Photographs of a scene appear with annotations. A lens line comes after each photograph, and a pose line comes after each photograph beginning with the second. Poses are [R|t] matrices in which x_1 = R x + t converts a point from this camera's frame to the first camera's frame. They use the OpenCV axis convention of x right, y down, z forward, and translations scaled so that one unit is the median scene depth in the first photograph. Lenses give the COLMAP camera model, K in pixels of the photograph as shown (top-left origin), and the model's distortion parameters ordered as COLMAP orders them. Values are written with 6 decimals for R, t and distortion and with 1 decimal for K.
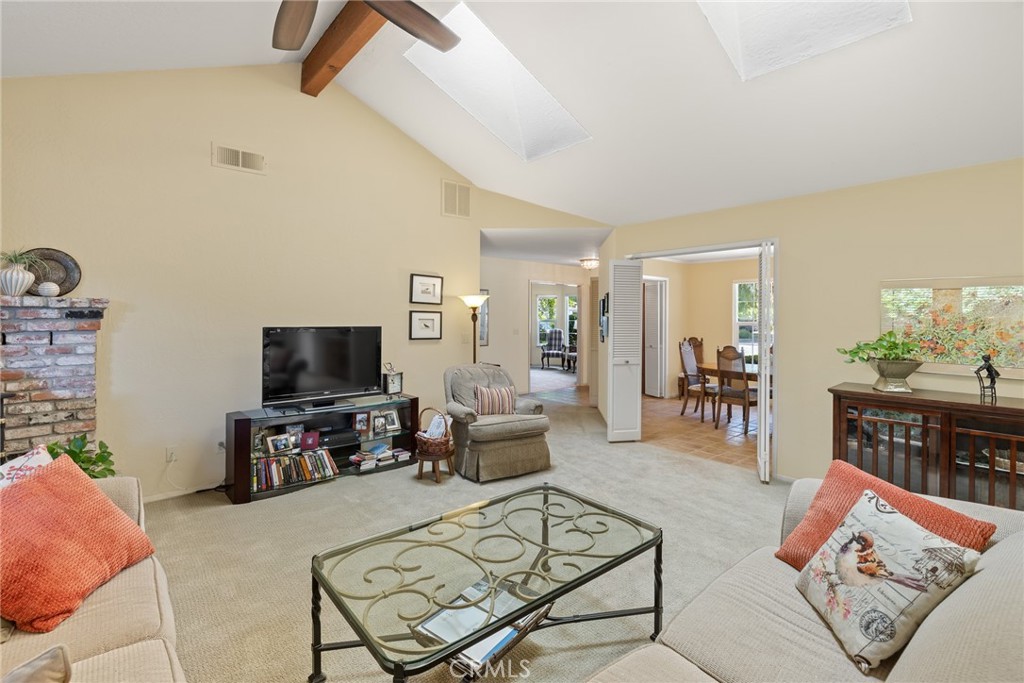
lens RADIAL K [[465.4, 0, 511.2], [0, 465.4, 318.8], [0, 0, 1]] dist [0.002704, 0.000111]
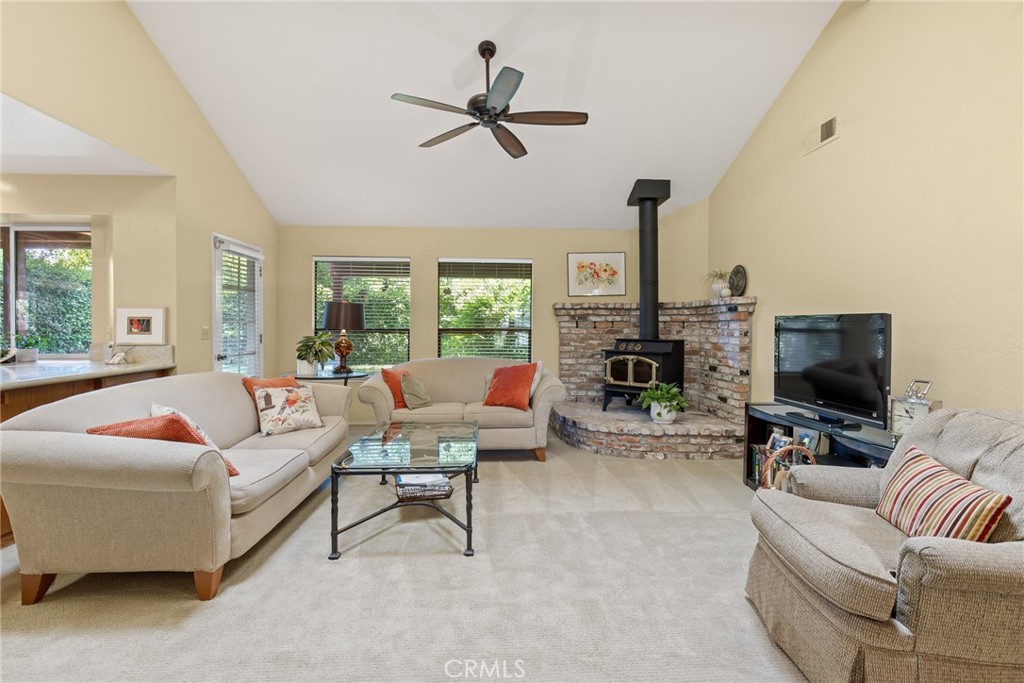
lens RADIAL K [[491.3, 0, 514.6], [0, 491.3, 330.4], [0, 0, 1]] dist [0.020619, 0.000165]
pose [[-0.605756, -0.000870, -0.795650, 0.571770], [-0.013076, 0.999875, 0.008863, 0.043102], [0.795543, 0.015773, -0.605692, 1.147068]]
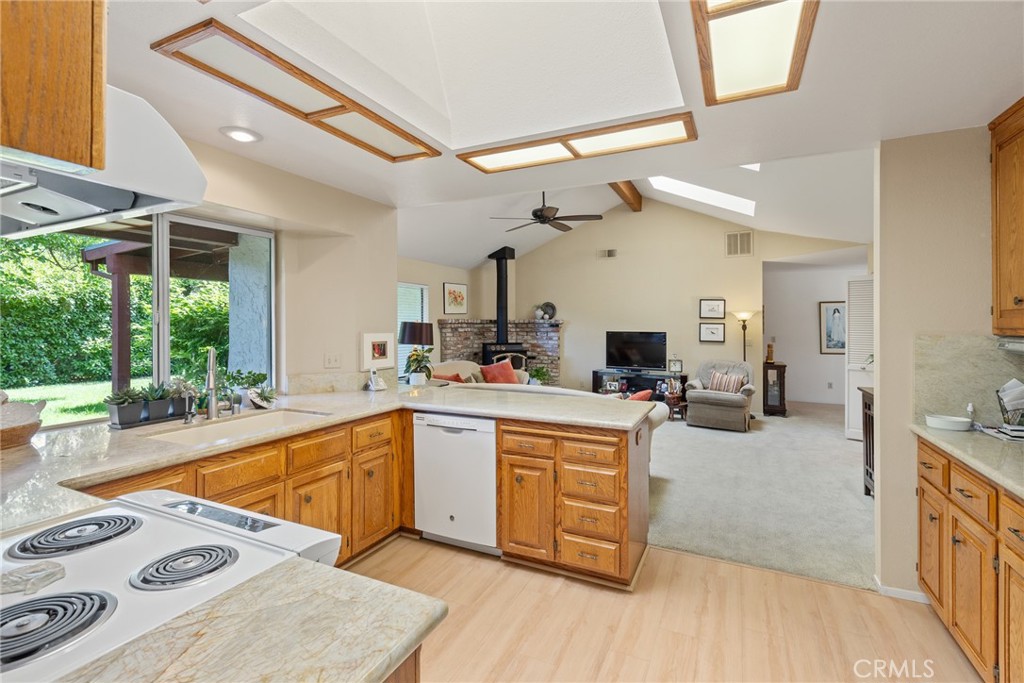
lens RADIAL K [[465.4, 0, 521.3], [0, 465.4, 316.4], [0, 0, 1]] dist [0.002704, 0.000111]
pose [[0.404628, -0.018617, -0.914292, 1.262486], [-0.005639, 0.999723, -0.022852, 0.000411], [0.914464, 0.014402, 0.404411, -0.242334]]
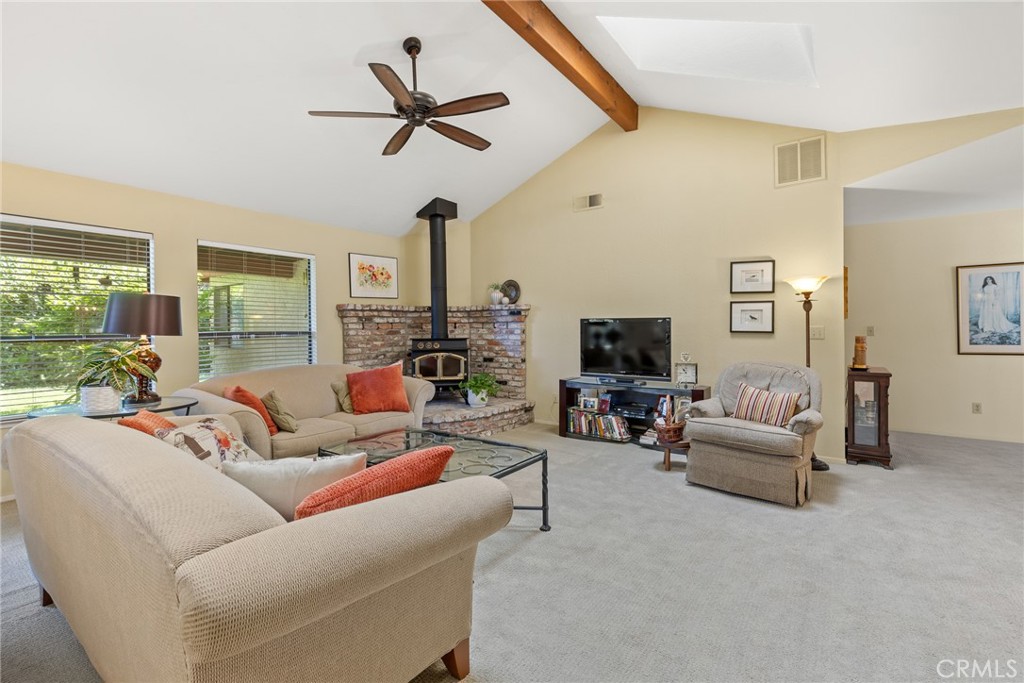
lens RADIAL K [[465.4, 0, 521.6], [0, 465.4, 327.5], [0, 0, 1]] dist [0.002704, 0.000111]
pose [[0.249489, -0.006756, -0.968354, 0.761997], [0.002941, 0.999976, -0.006219, 0.050893], [0.968373, -0.001296, 0.249503, 0.458475]]
